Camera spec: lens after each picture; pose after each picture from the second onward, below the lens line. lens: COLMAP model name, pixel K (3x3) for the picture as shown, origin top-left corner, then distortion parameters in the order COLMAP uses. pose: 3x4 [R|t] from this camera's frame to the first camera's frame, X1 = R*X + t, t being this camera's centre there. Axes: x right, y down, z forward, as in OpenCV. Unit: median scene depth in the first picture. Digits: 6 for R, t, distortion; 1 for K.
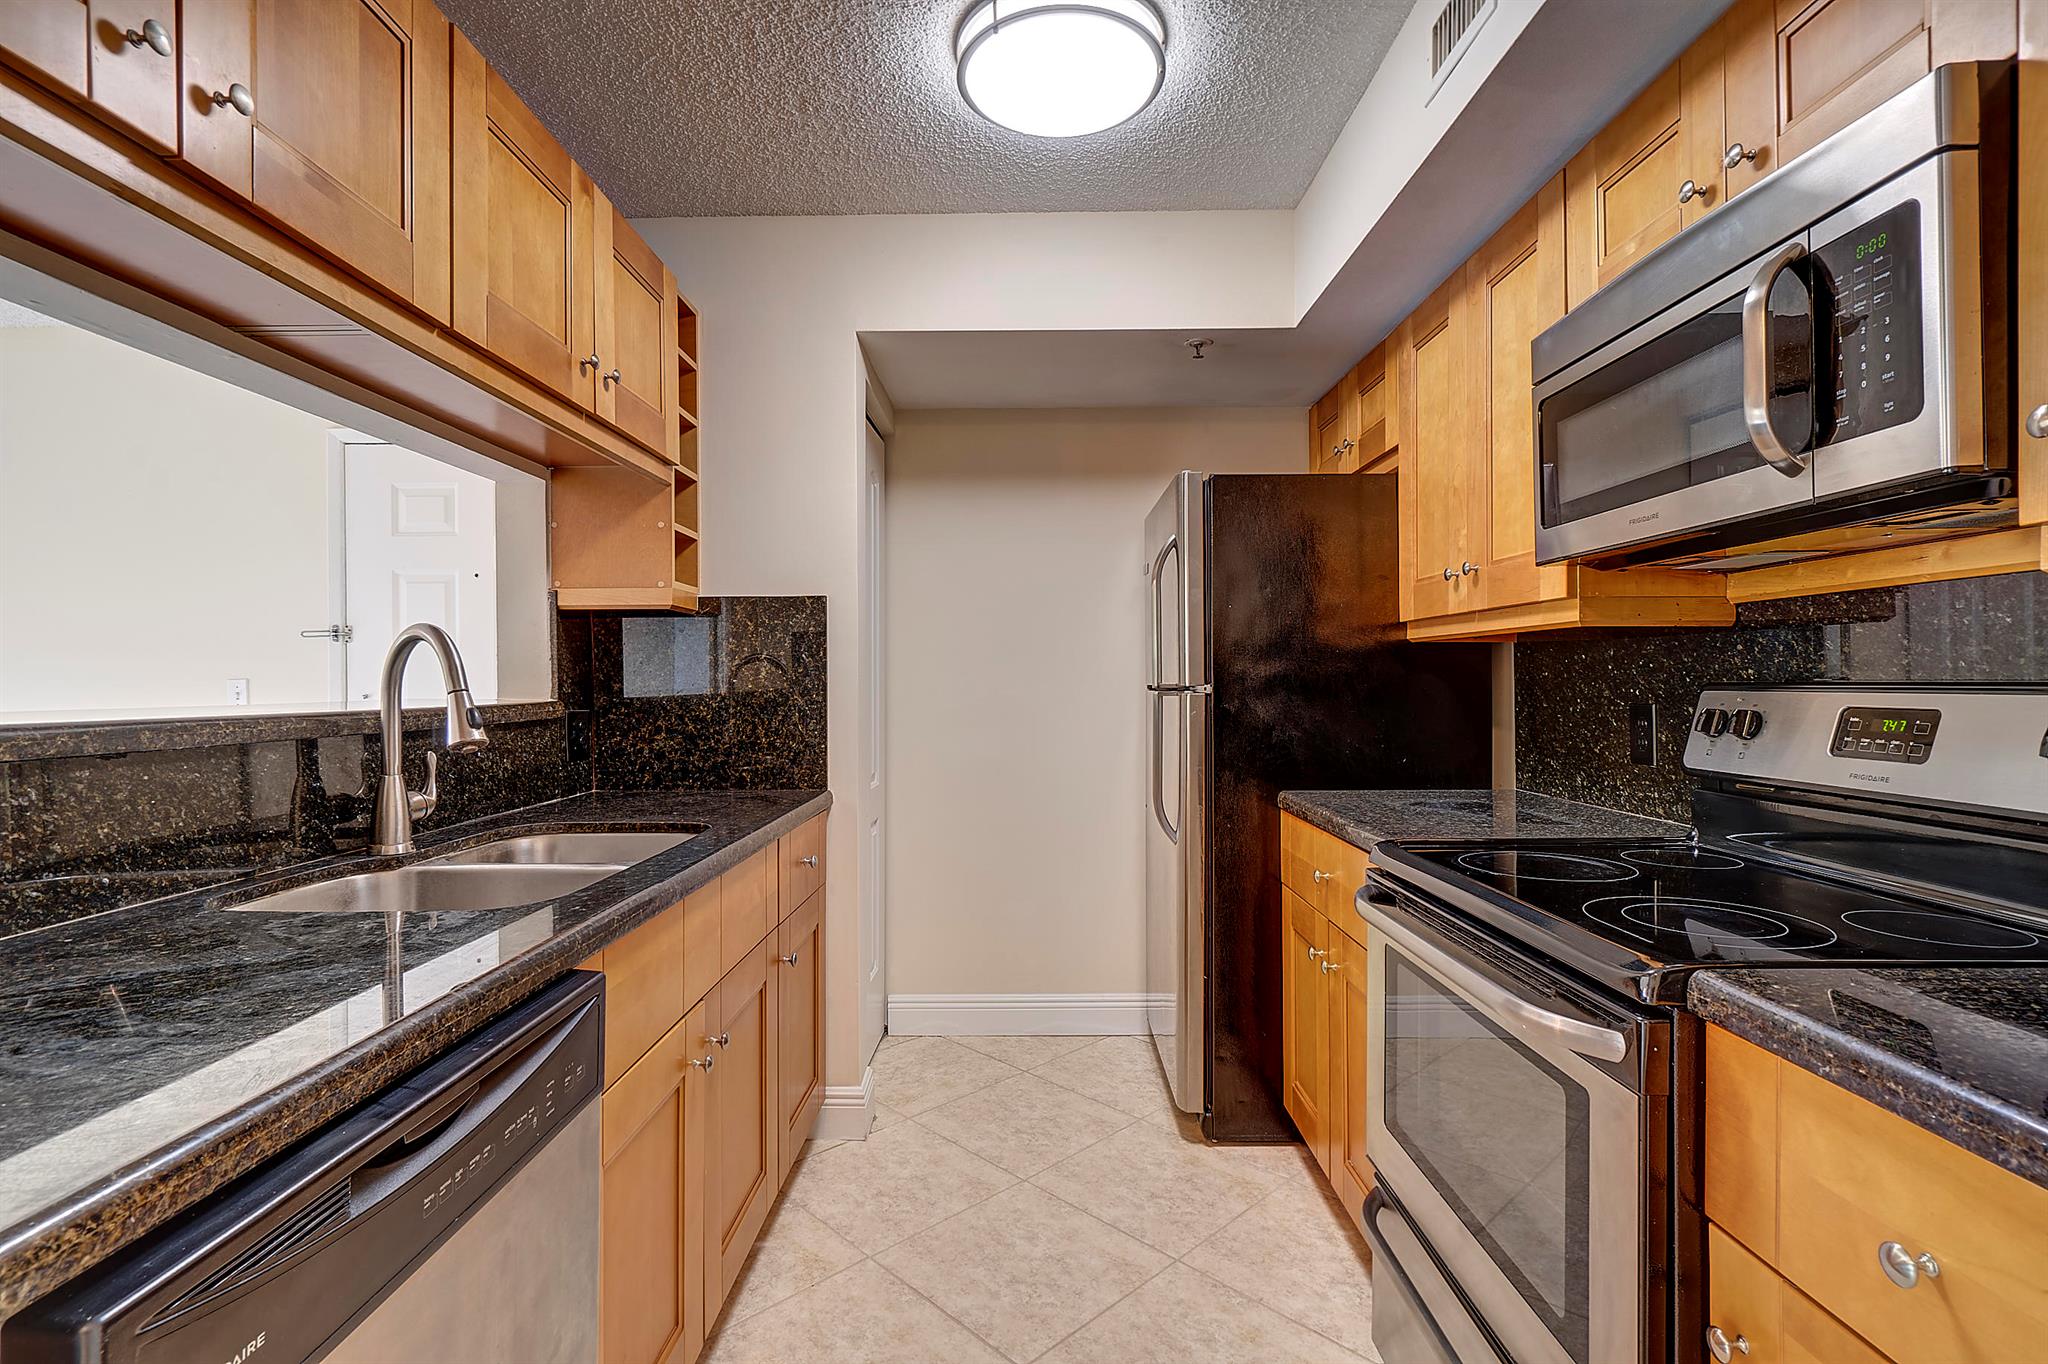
lens RADIAL K [[956.0, 0, 1024.0], [0, 956.0, 682.0], [0, 0, 1]] dist [-0.001979, -0.000149]
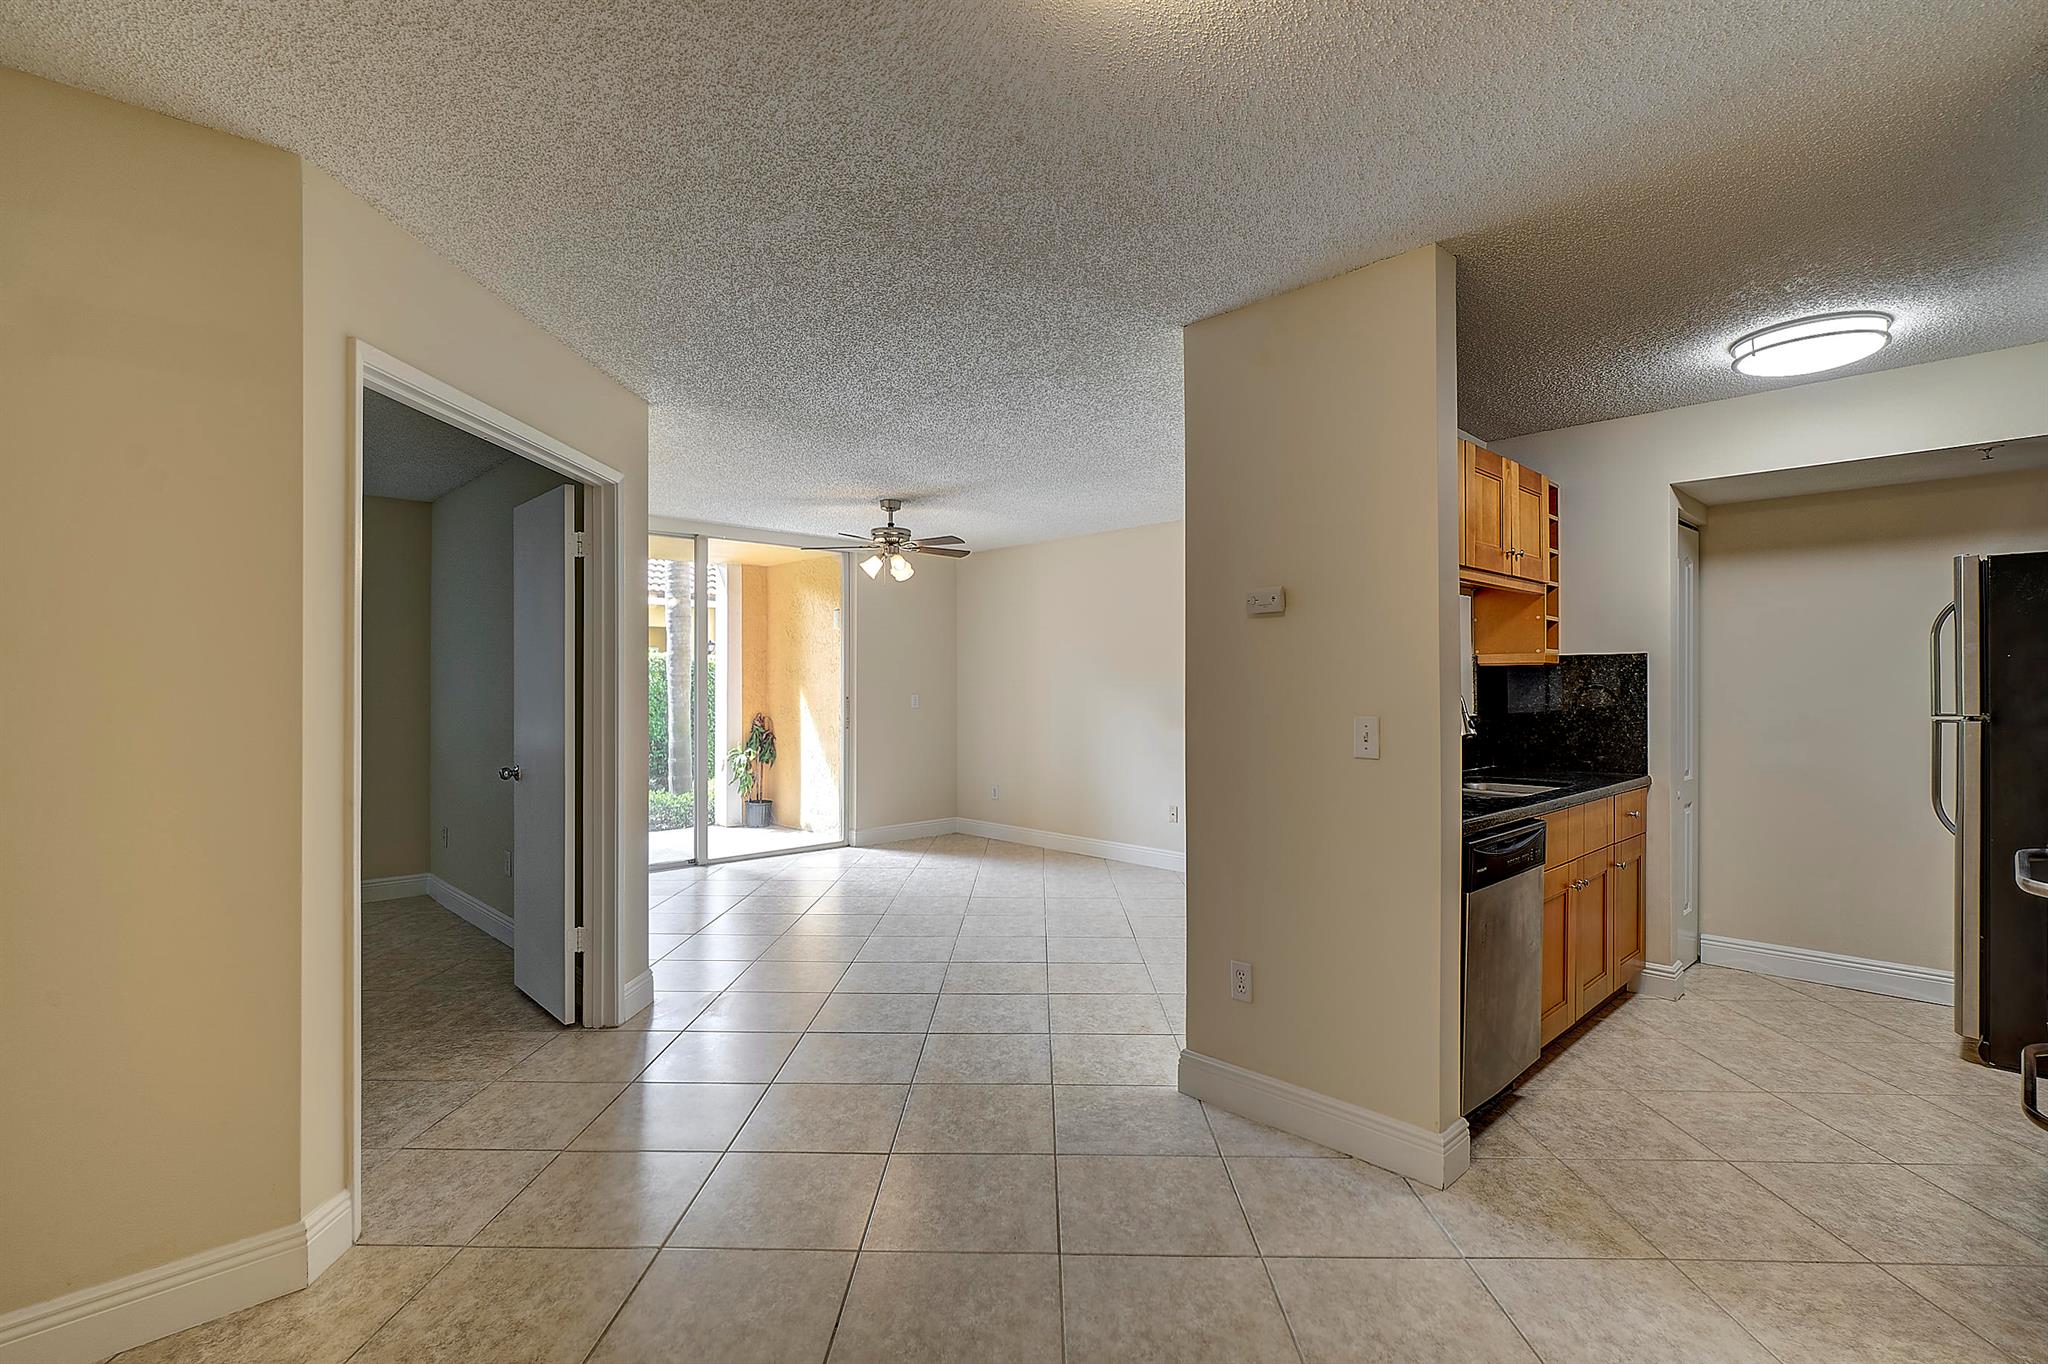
lens RADIAL K [[950.7, 0, 1024.0], [0, 950.7, 682.0], [0, 0, 1]] dist [-0.003349, 0.000120]
pose [[0.700861, 0.001354, -0.713297, 0.205973], [-0.004408, 0.999987, -0.002433, -0.035467], [0.713284, 0.004849, 0.700858, -0.902994]]
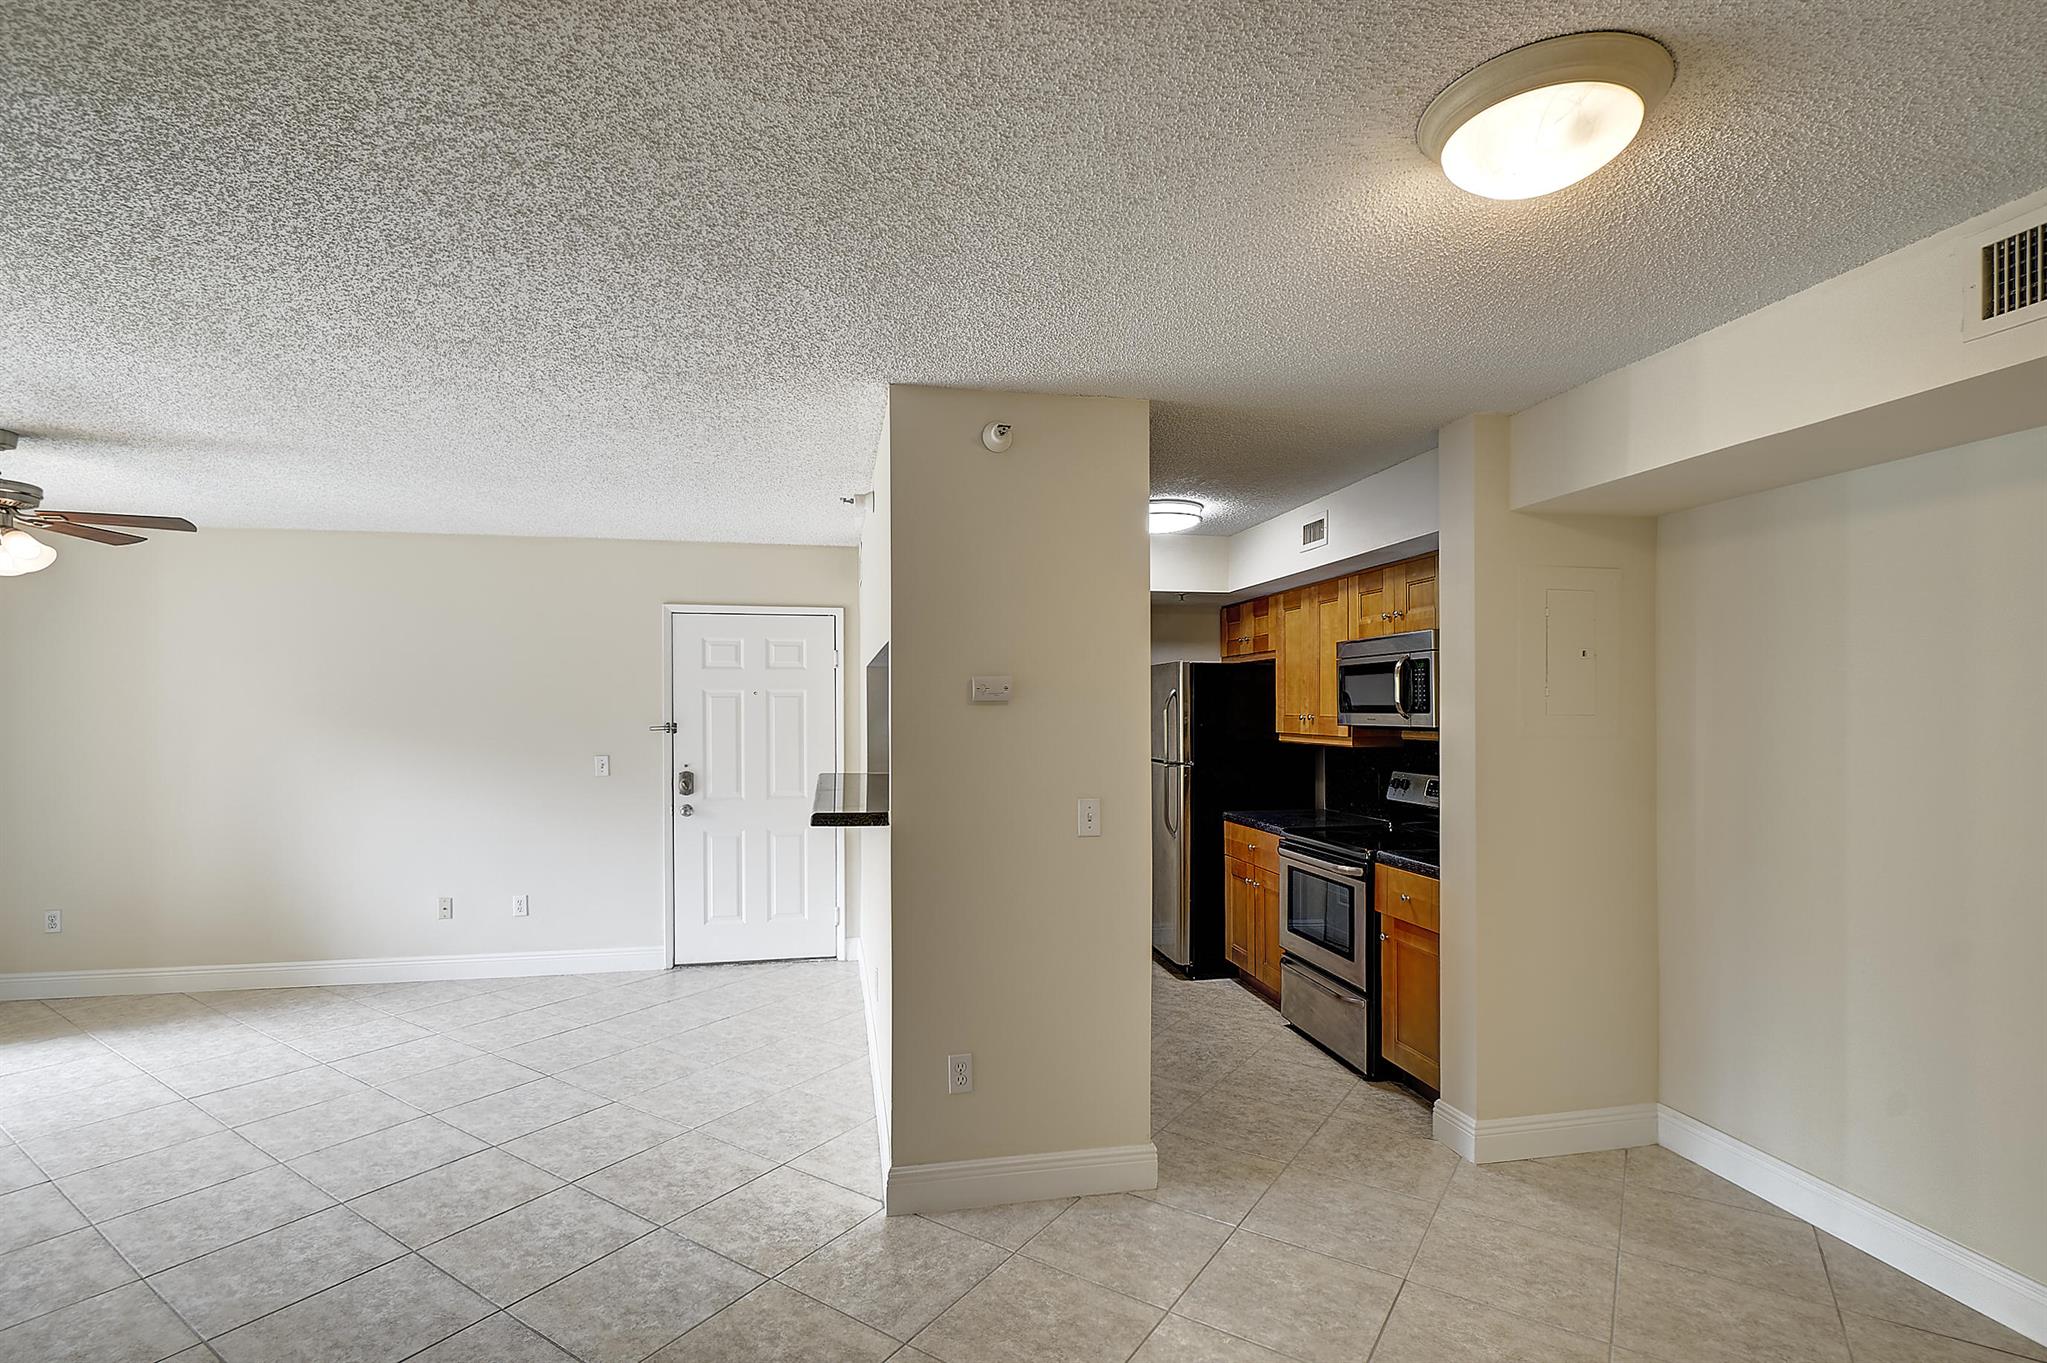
lens RADIAL K [[979.2, 0, 1018.8], [0, 979.2, 706.7], [0, 0, 1]] dist [-0.002445, -0.000411]
pose [[0.980560, 0.003357, 0.196188, -0.620363], [-0.002547, 0.999987, -0.004381, -0.111695], [-0.196201, 0.003796, 0.980556, -1.070821]]
